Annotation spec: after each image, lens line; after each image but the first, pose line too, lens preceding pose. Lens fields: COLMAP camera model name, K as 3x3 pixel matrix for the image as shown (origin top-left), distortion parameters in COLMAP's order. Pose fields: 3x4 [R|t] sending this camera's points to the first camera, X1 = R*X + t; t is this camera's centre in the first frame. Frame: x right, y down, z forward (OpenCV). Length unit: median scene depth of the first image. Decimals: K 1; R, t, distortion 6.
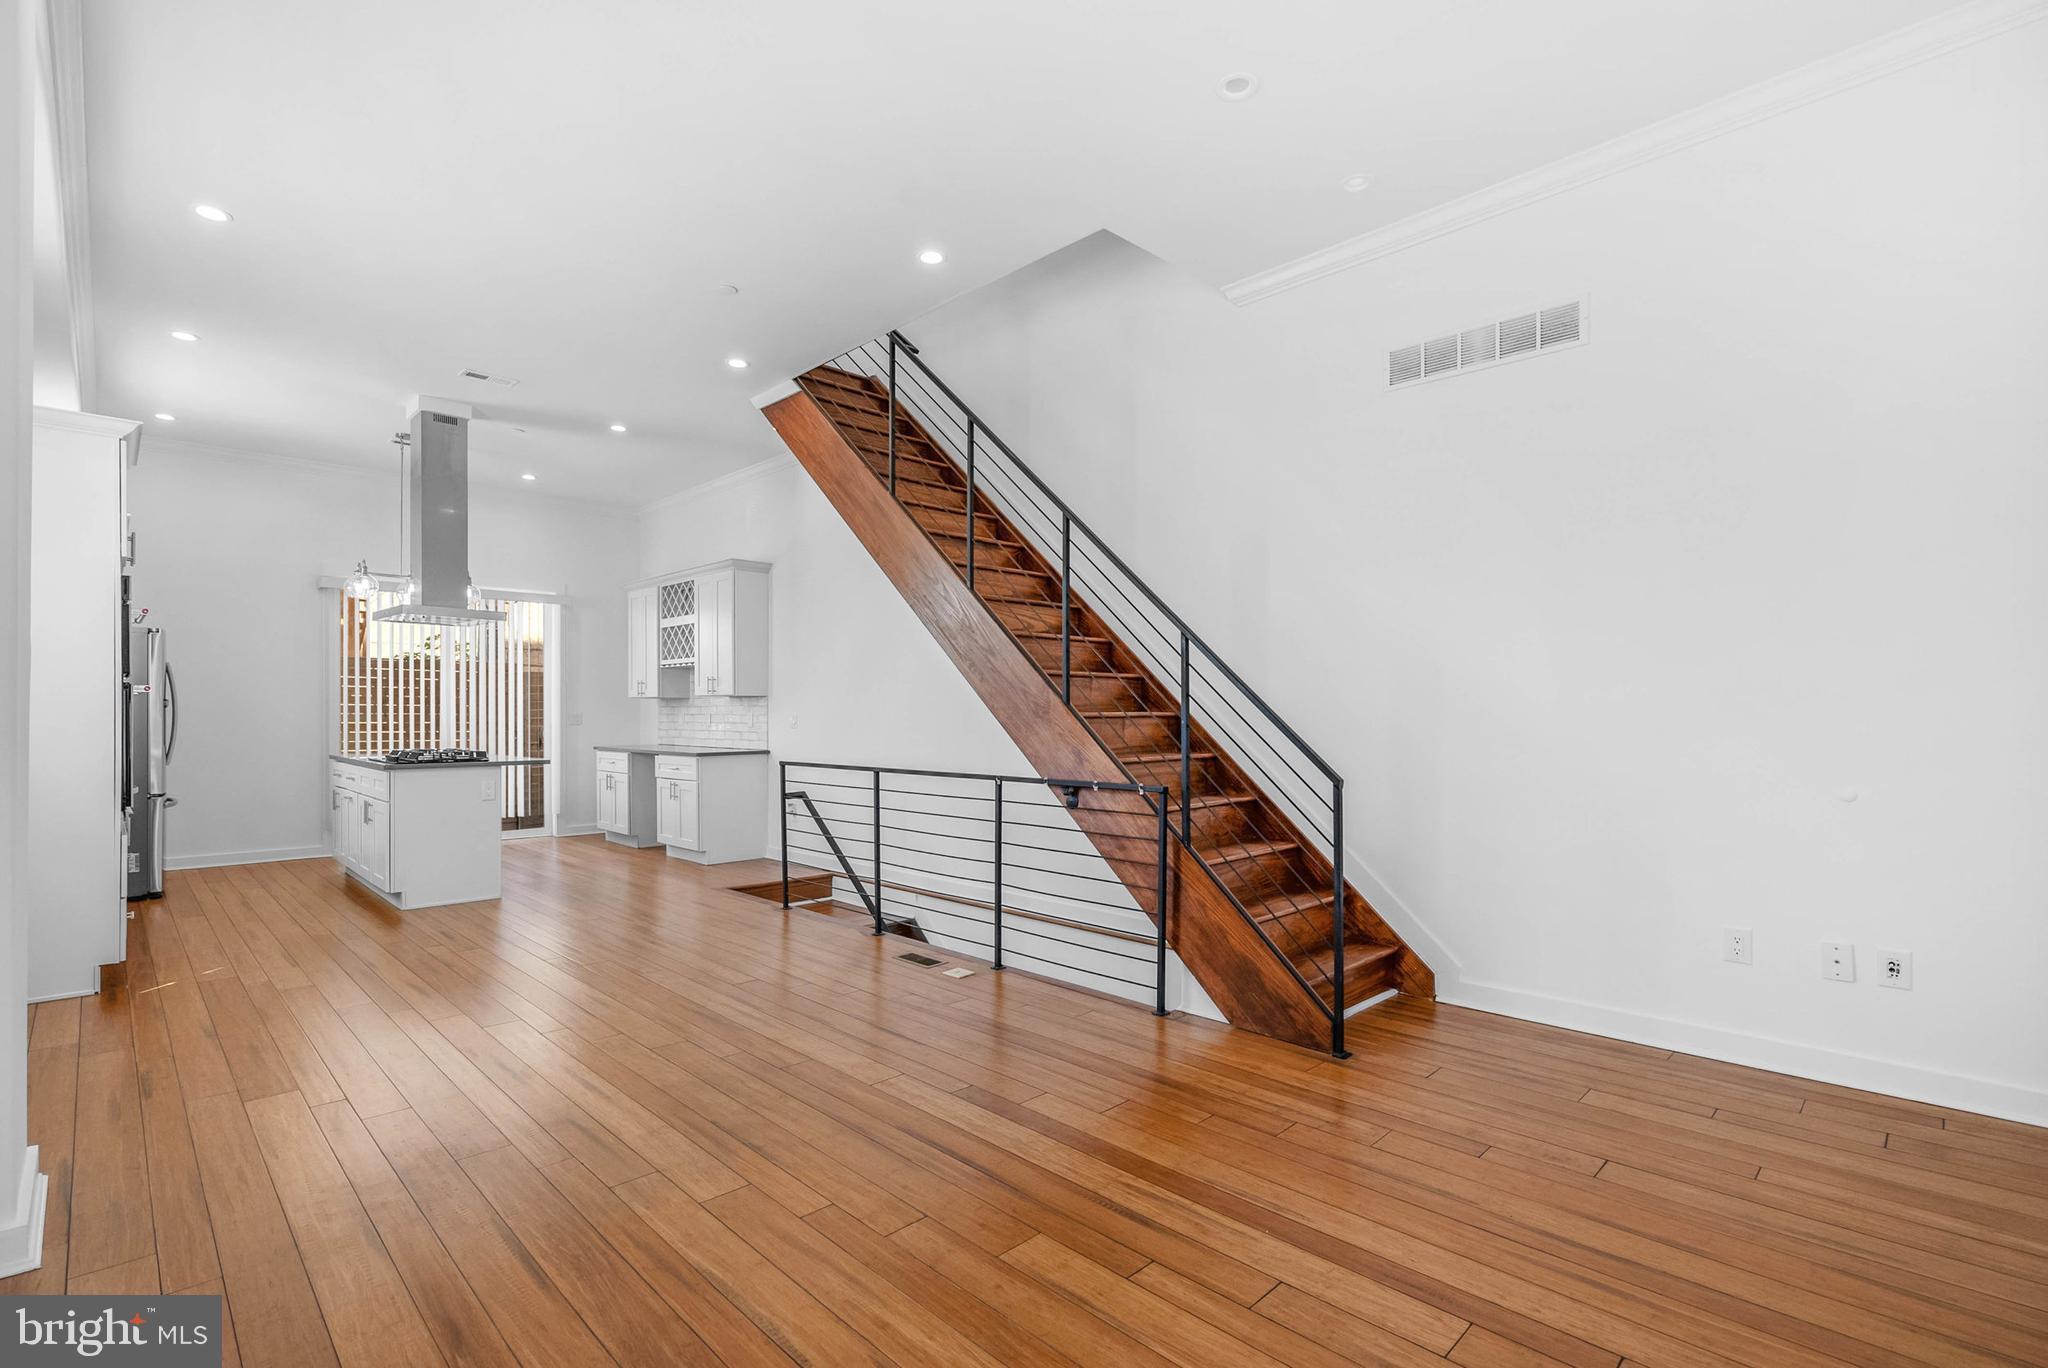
lens RADIAL K [[931.1, 0, 1033.2], [0, 931.1, 715.5], [0, 0, 1]] dist [-0.014595, 0.004663]
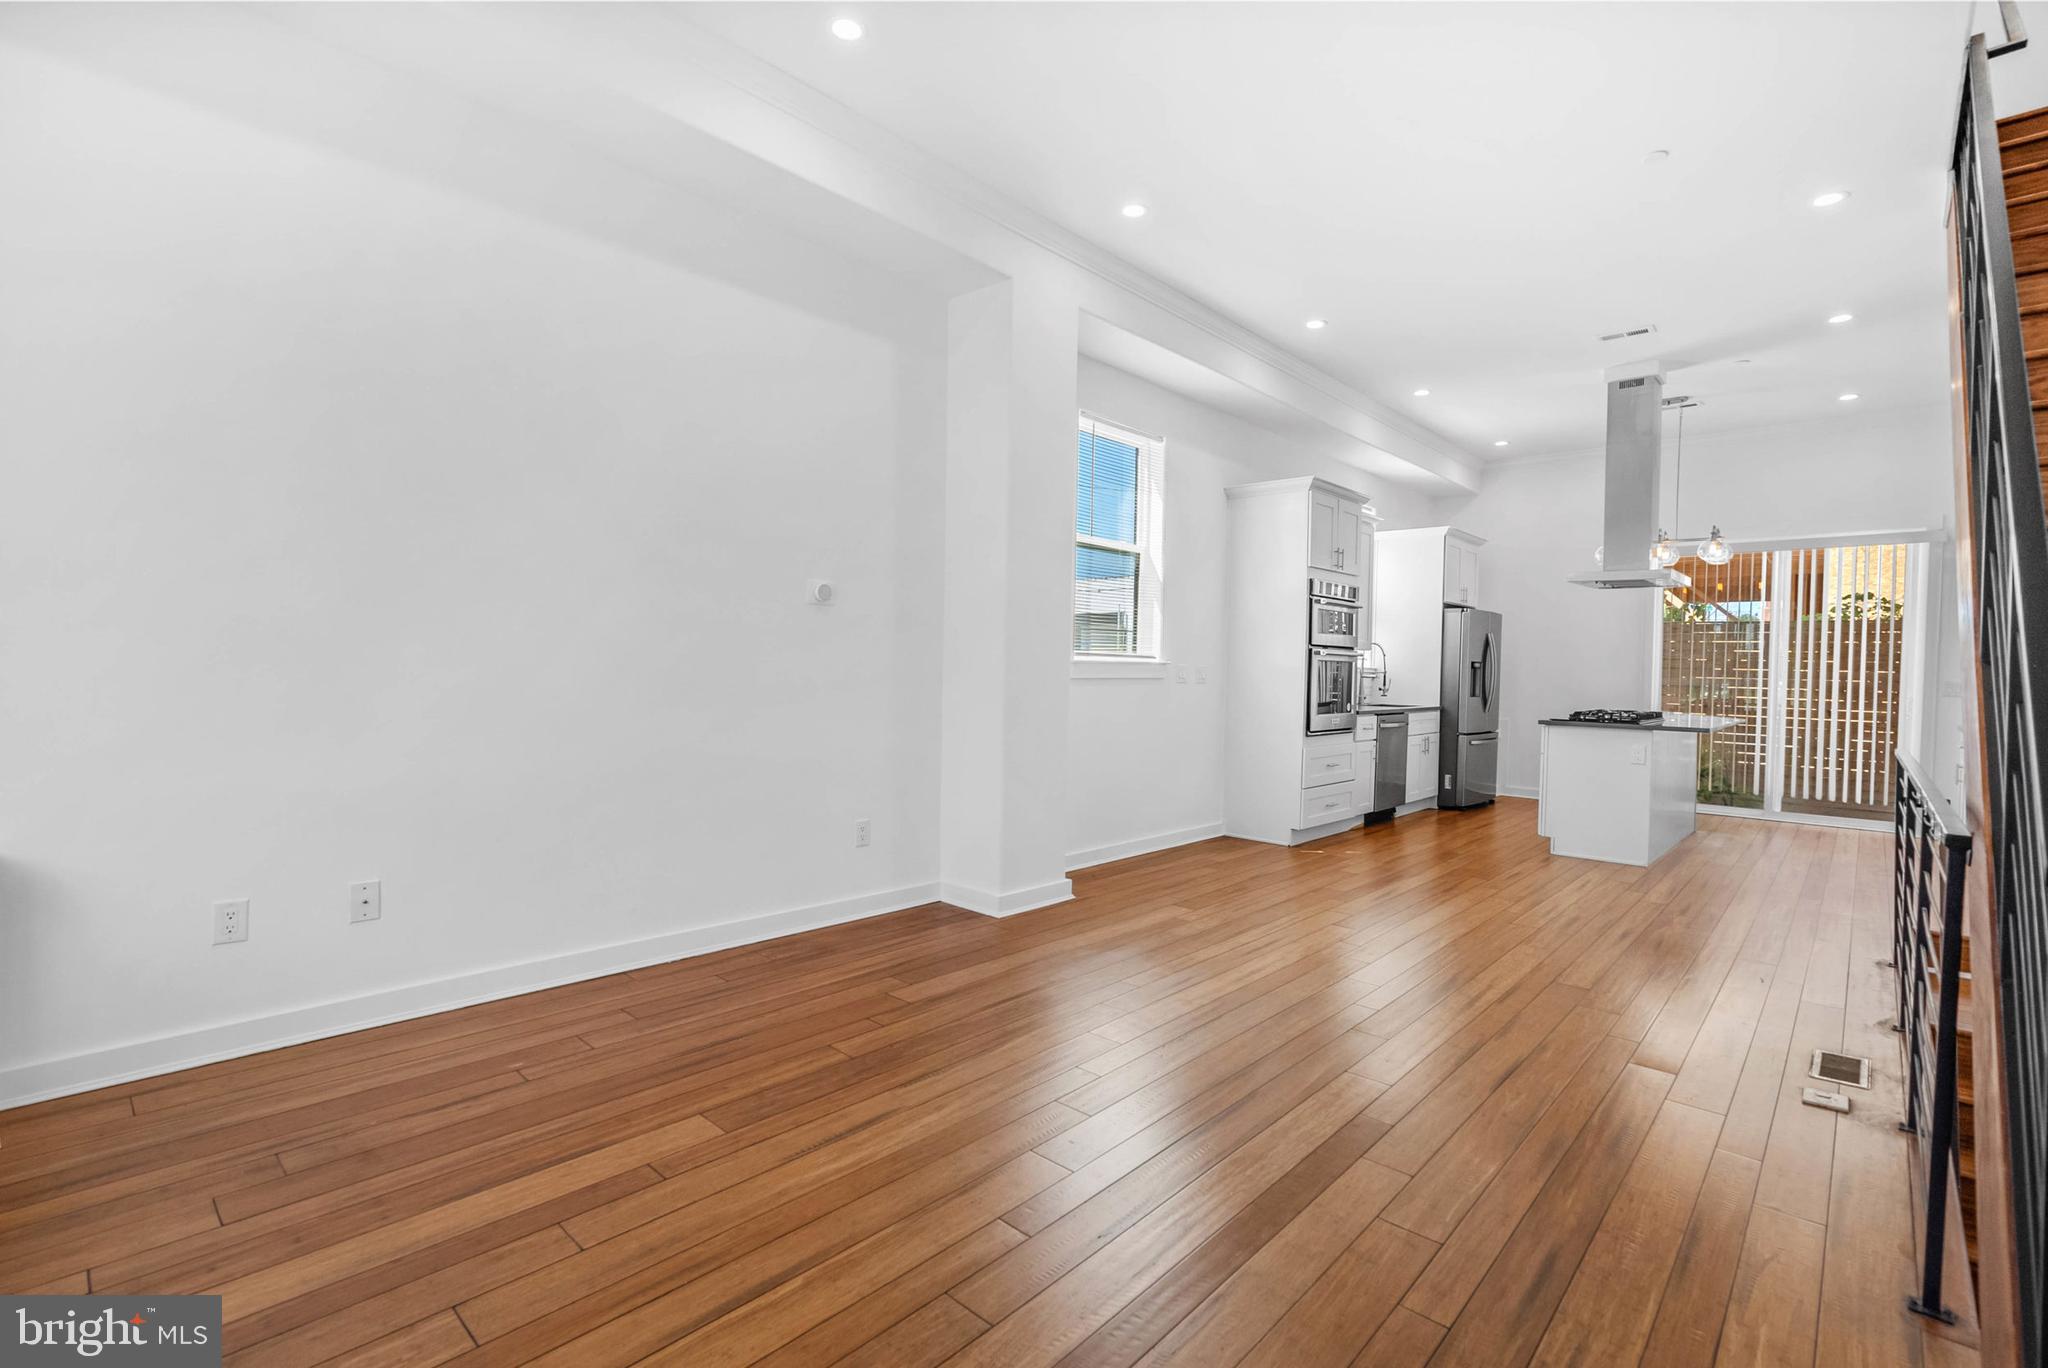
lens RADIAL K [[931.1, 0, 1027.0], [0, 931.1, 689.1], [0, 0, 1]] dist [-0.014595, 0.004663]
pose [[0.034001, 0.026261, -0.999077, 0.498134], [-0.020652, 0.999460, 0.025568, 0.000740], [0.999208, 0.019763, 0.034525, 0.441790]]
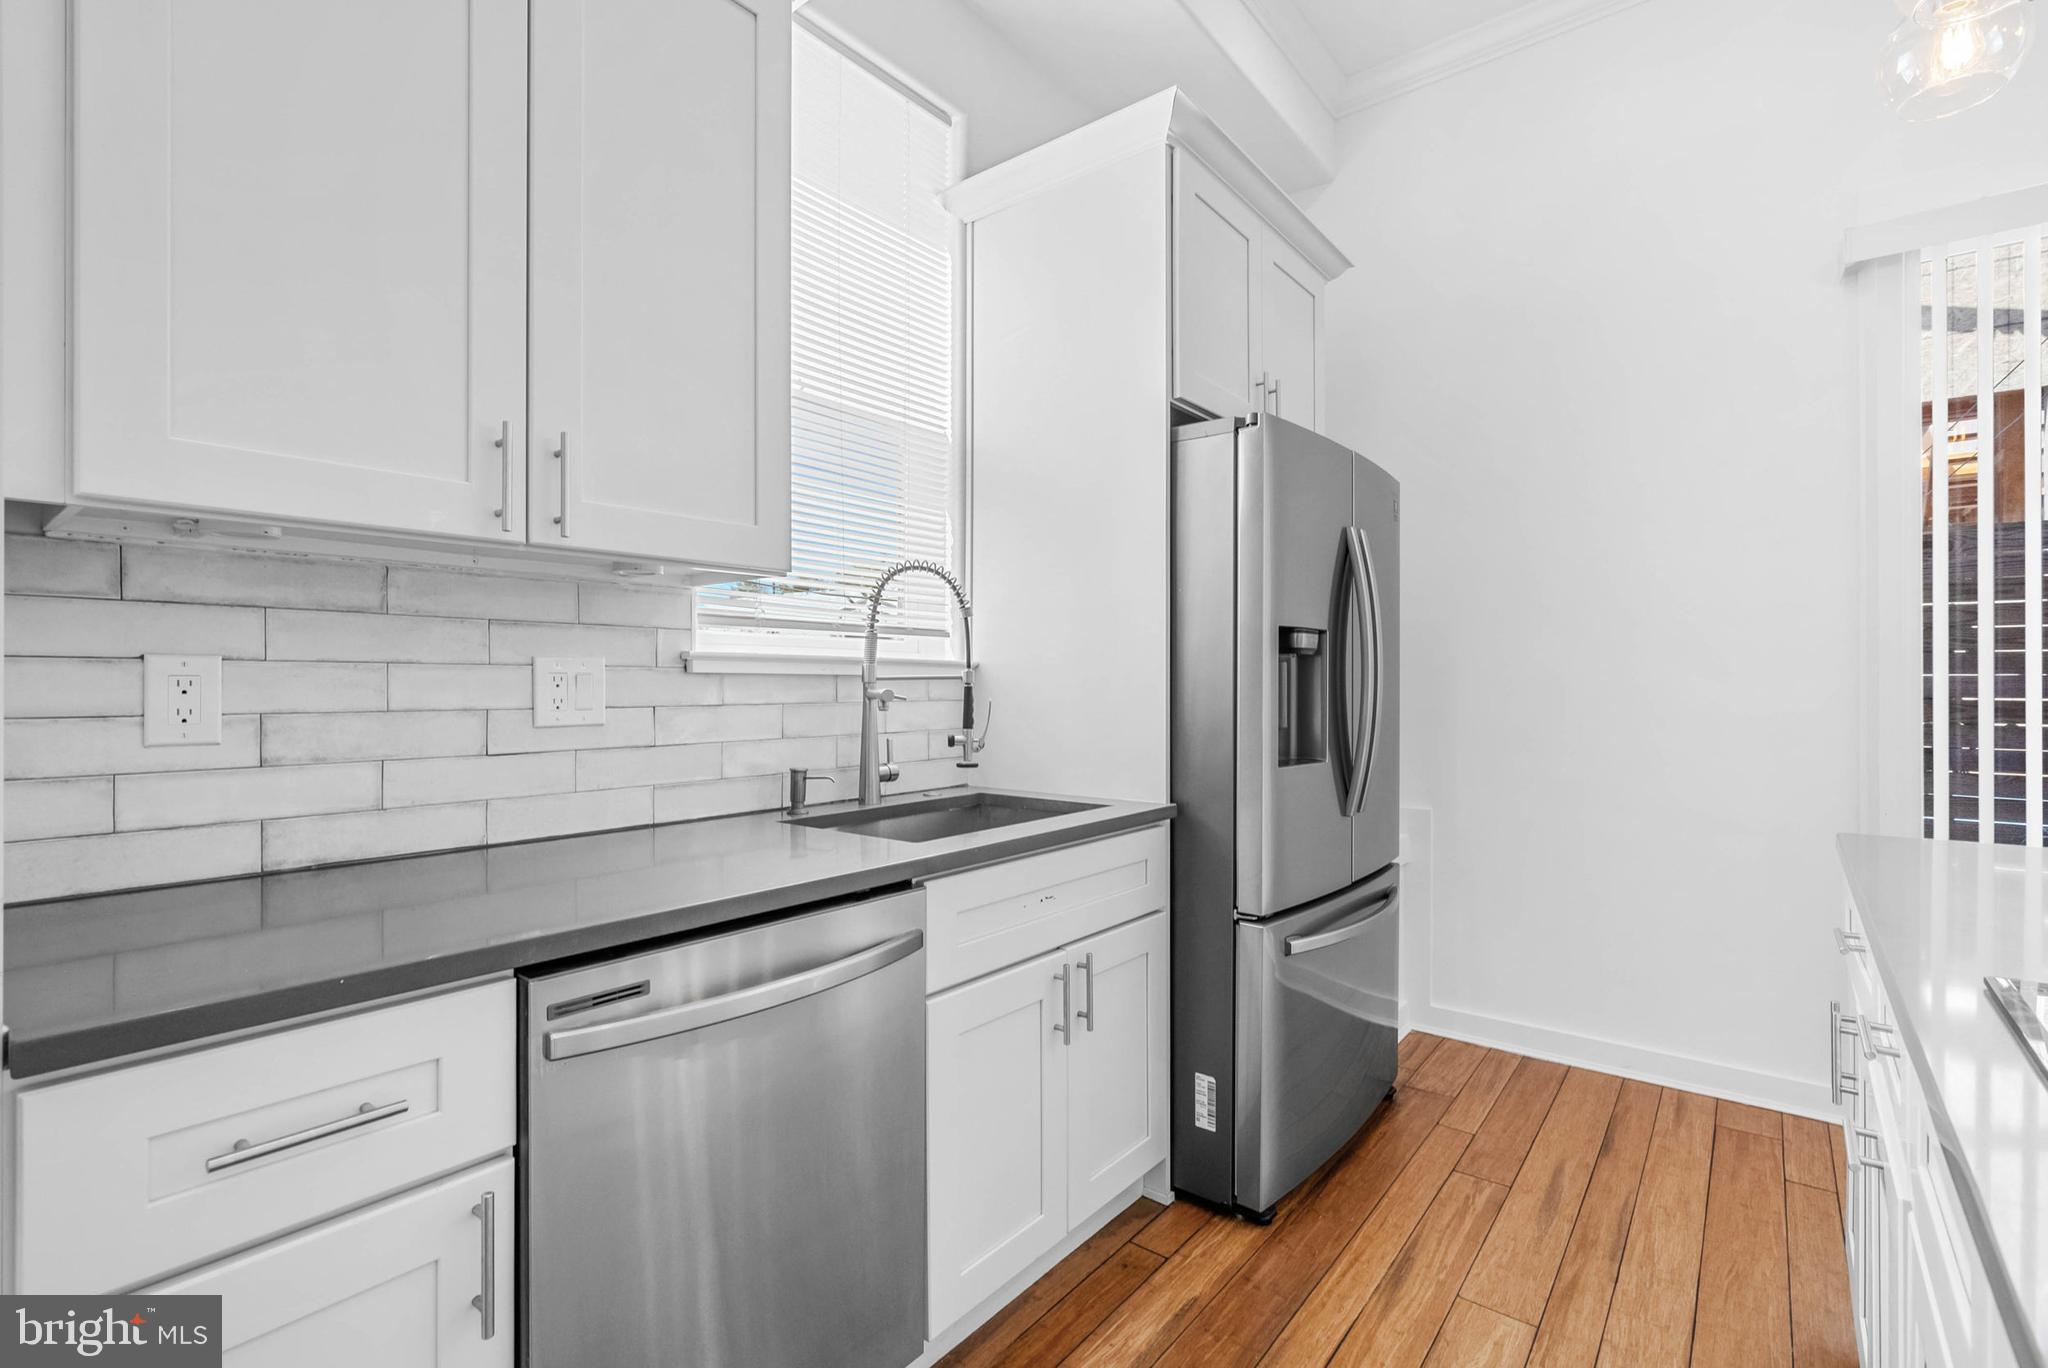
lens RADIAL K [[931.1, 0, 1028.7], [0, 931.1, 682.8], [0, 0, 1]] dist [-0.014595, 0.004663]
pose [[0.103400, 0.000220, -0.994640, -0.853227], [-0.000410, 1.000000, 0.000178, 0.002688], [0.994640, 0.000389, 0.103400, 1.206431]]
